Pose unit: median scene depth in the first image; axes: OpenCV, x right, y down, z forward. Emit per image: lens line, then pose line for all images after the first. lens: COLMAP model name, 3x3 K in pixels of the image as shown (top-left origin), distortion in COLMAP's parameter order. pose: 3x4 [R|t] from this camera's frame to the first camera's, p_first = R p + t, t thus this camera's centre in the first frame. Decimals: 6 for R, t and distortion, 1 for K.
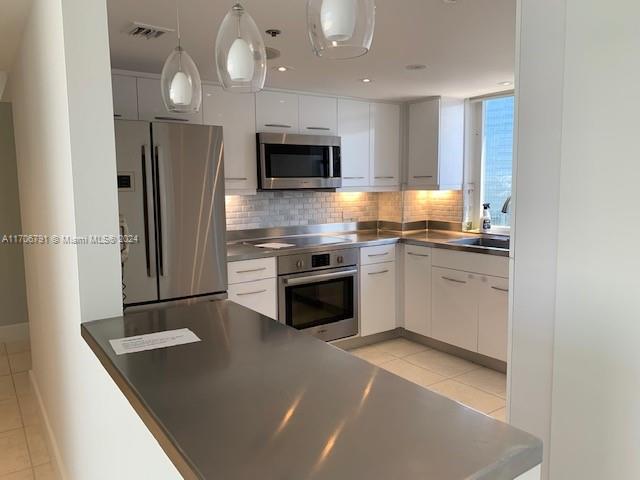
lens RADIAL K [[485.3, 0, 318.7], [0, 485.3, 232.7], [0, 0, 1]] dist [0.060543, -0.107175]
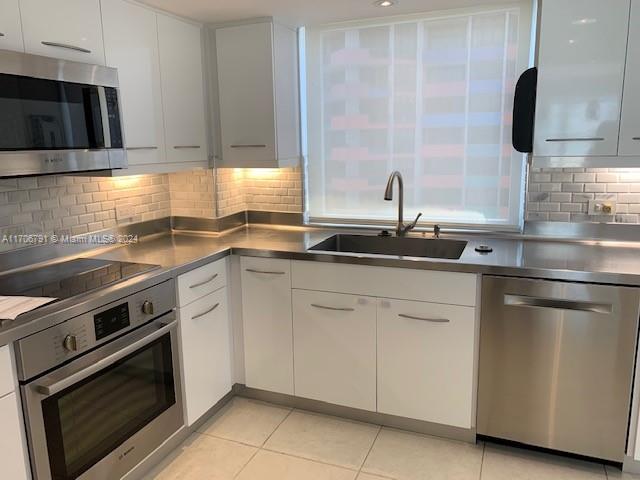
lens RADIAL K [[485.3, 0, 318.7], [0, 485.3, 232.7], [0, 0, 1]] dist [0.060543, -0.107175]
pose [[0.835689, -0.100153, 0.539994, -0.069263], [0.061680, 0.994127, 0.088927, -0.054185], [-0.545728, -0.041009, 0.836958, 0.414218]]
